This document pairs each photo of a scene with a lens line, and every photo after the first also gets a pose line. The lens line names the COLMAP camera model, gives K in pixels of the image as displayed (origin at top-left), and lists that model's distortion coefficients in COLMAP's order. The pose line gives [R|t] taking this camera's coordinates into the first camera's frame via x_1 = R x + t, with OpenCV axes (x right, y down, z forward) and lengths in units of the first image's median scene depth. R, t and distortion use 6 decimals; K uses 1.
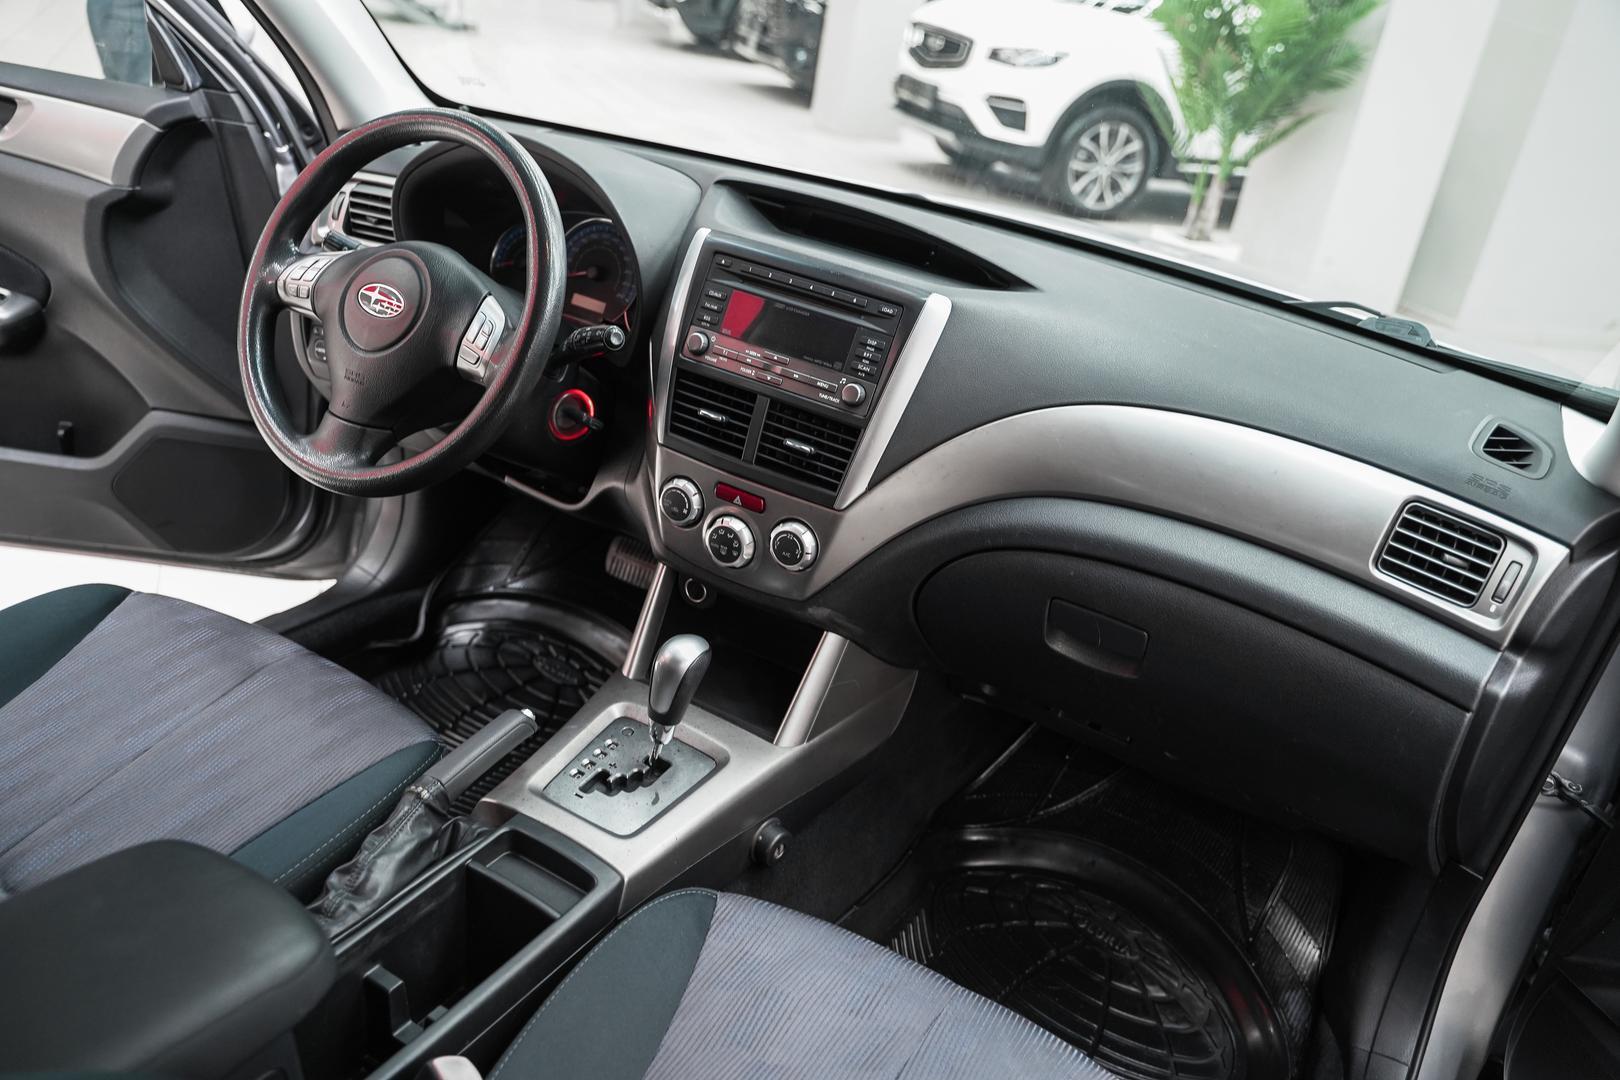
lens RADIAL K [[1285.6, 0, 810.0], [0, 1285.6, 540.0], [0, 0, 1]] dist [-0.007708, -0.000964]
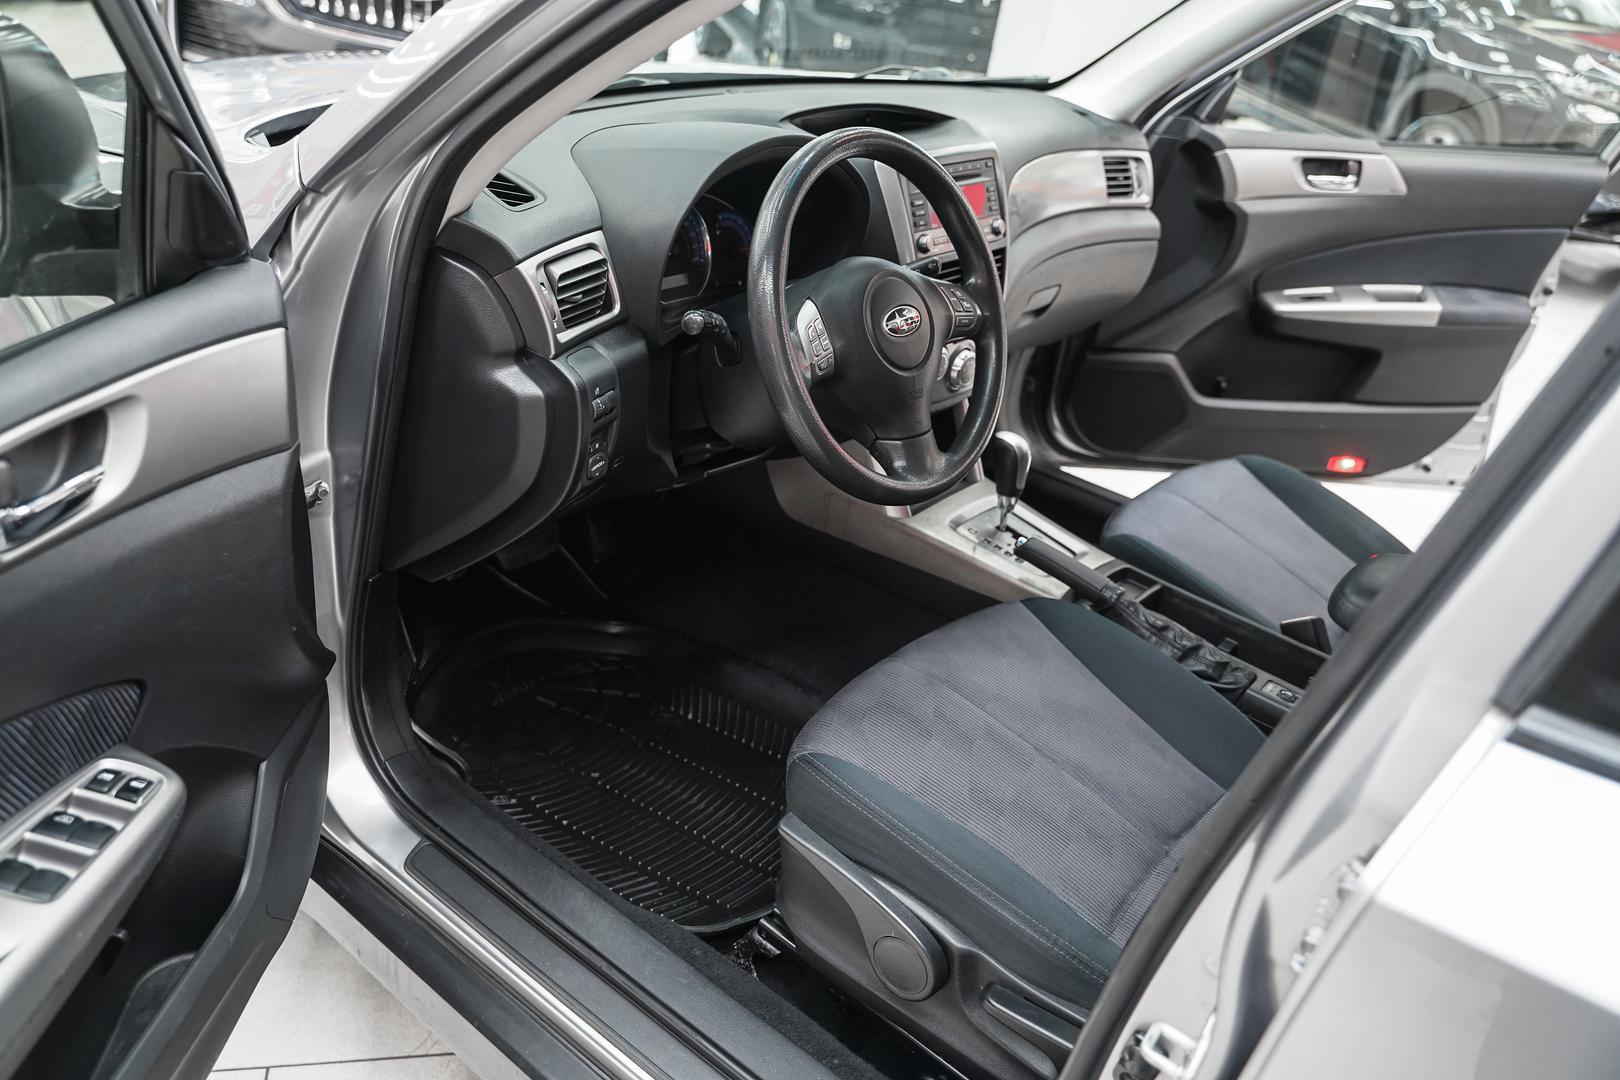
lens RADIAL K [[1239.0, 0, 791.5], [0, 1239.0, 537.3], [0, 0, 1]] dist [-0.013474, -0.002244]
pose [[0.193930, -0.581522, 0.790078, -1.229567], [0.327368, 0.797564, 0.506677, -0.575909], [-0.924782, 0.160386, 0.345043, 0.734483]]
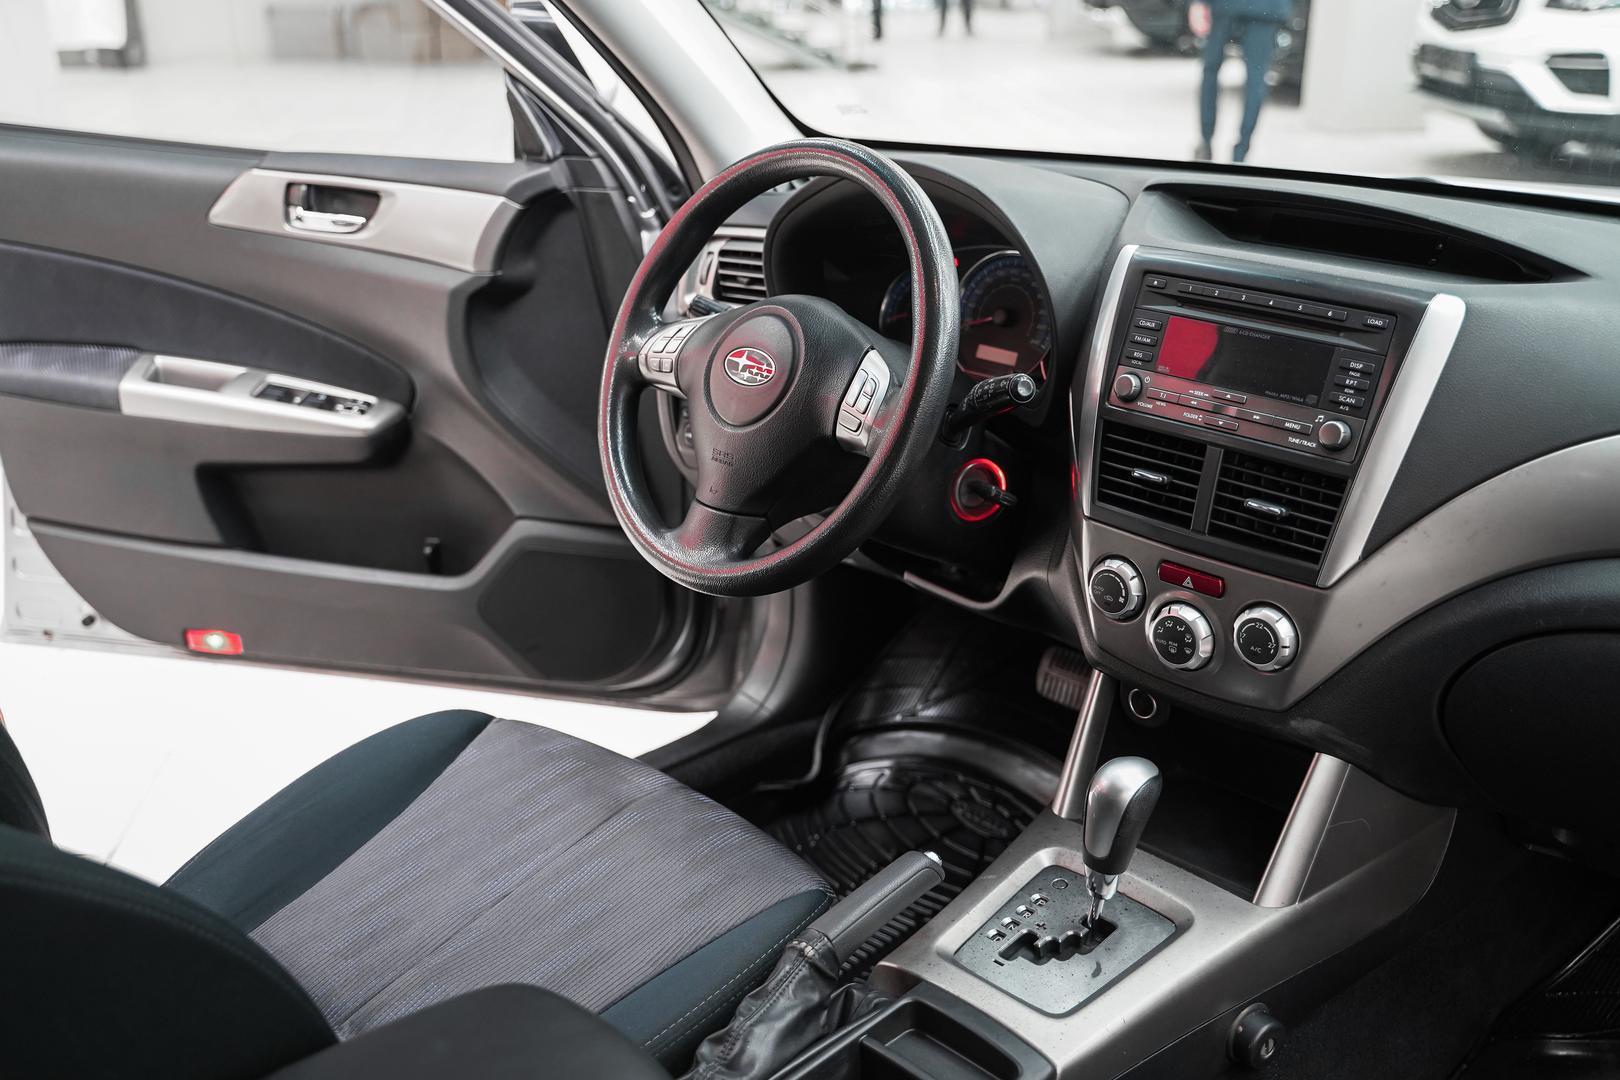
lens RADIAL K [[1633.3, 0, 803.1], [0, 1633.3, 535.8], [0, 0, 1]] dist [-0.004864, 0.012565]
pose [[0.950870, -0.052059, -0.305182, 0.024557], [0.025544, 0.995592, -0.090243, 0.023768], [0.308535, 0.078014, 0.948008, -0.009304]]
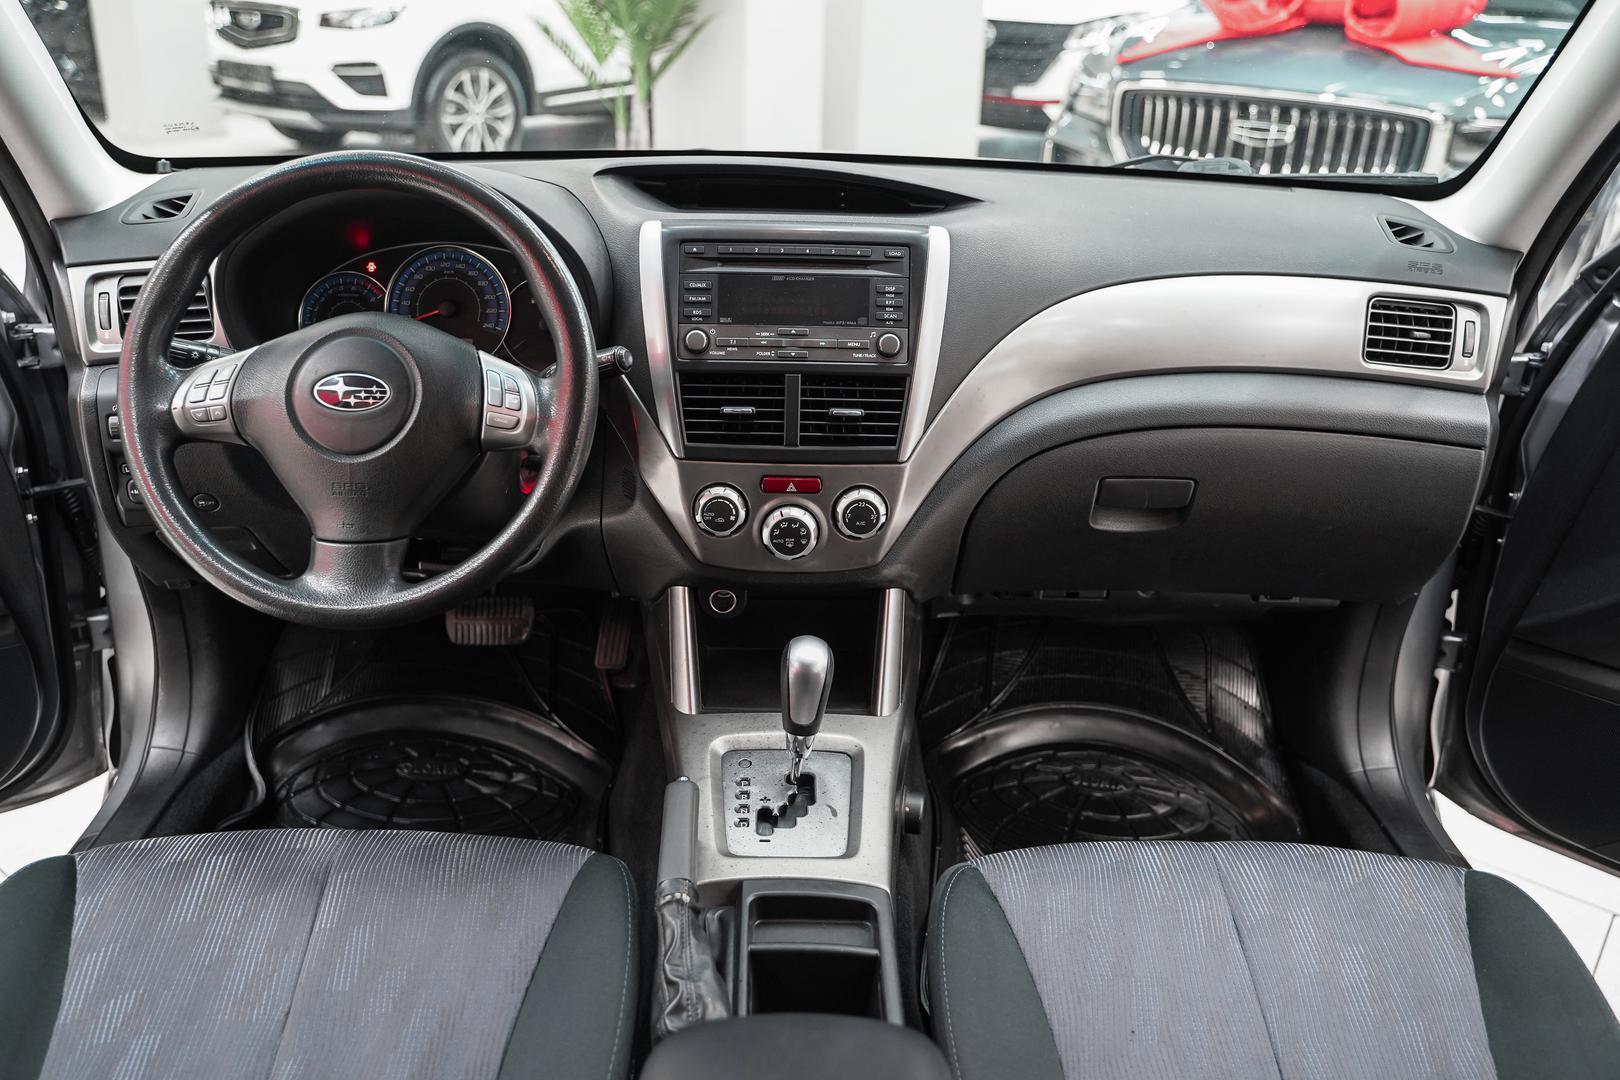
lens RADIAL K [[1320.6, 0, 806.6], [0, 1320.6, 523.5], [0, 0, 1]] dist [-0.010300, -0.003162]
pose [[0.857468, -0.321898, 0.401411, -0.437095], [0.313625, 0.945440, 0.088219, -0.086321], [-0.407908, 0.050247, 0.911639, 0.104212]]
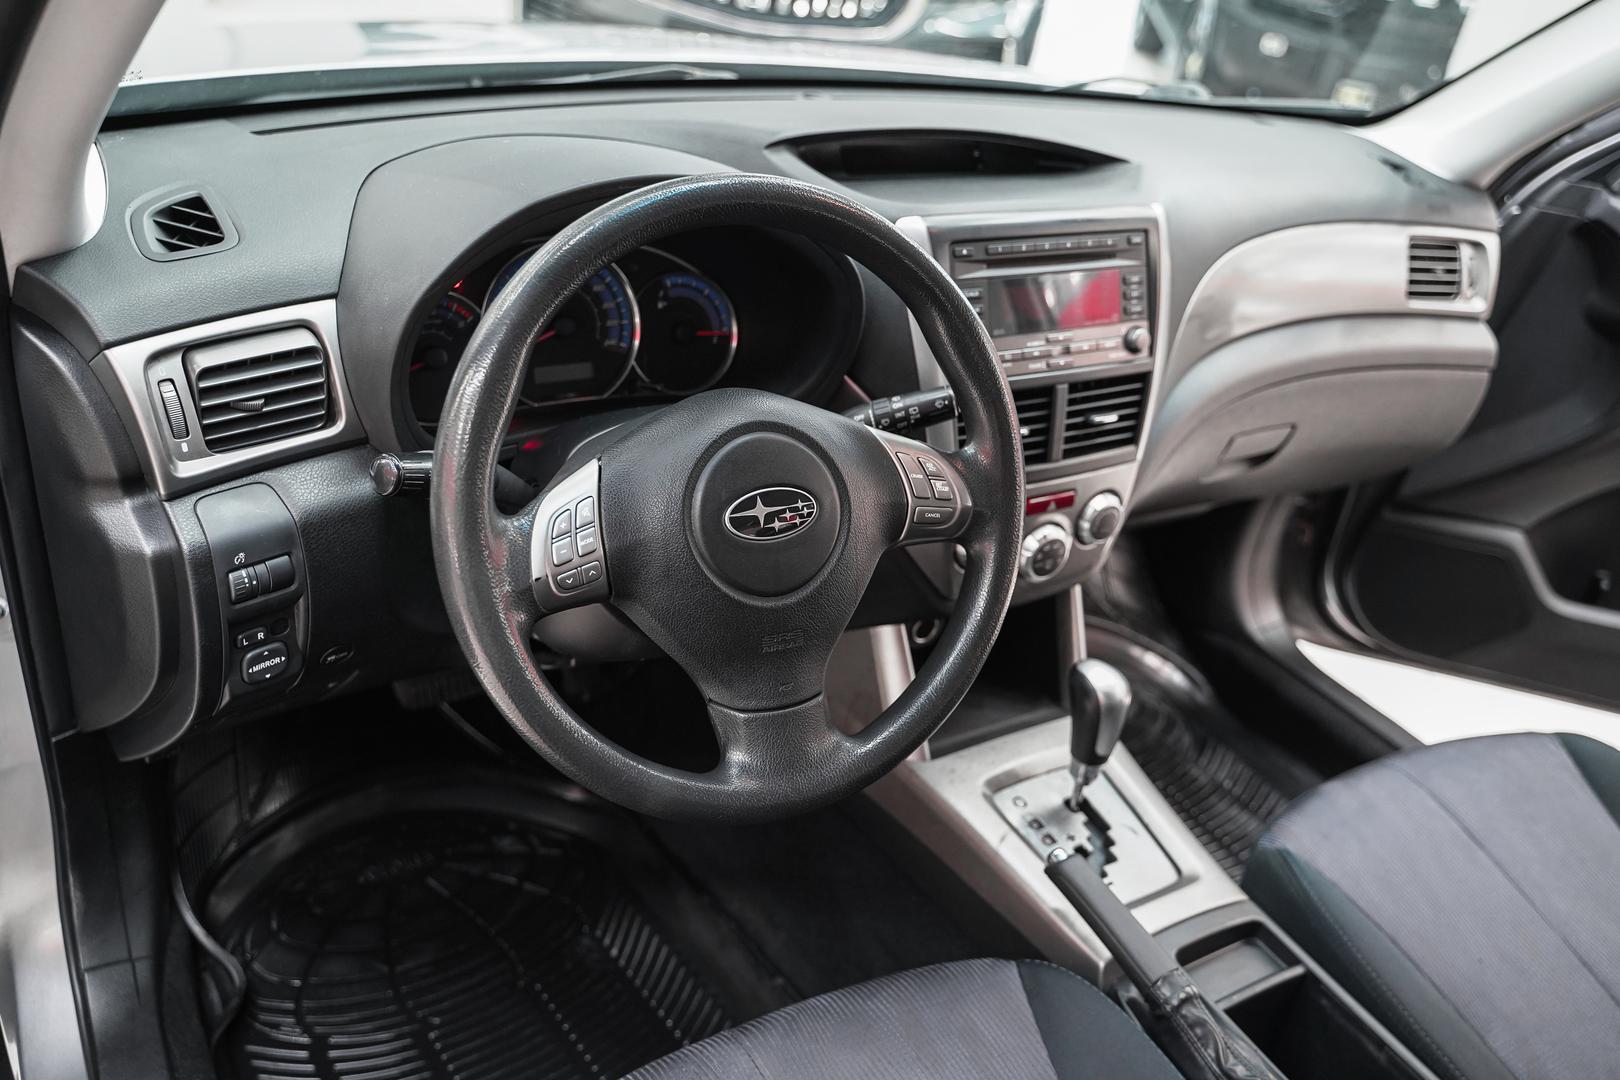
lens RADIAL K [[1285.6, 0, 810.0], [0, 1285.6, 540.0], [0, 0, 1]] dist [-0.007708, -0.000964]
pose [[0.507410, -0.517217, 0.689218, -0.731745], [0.317515, 0.855776, 0.408451, -0.407701], [-0.801074, 0.011586, 0.598453, 0.597344]]
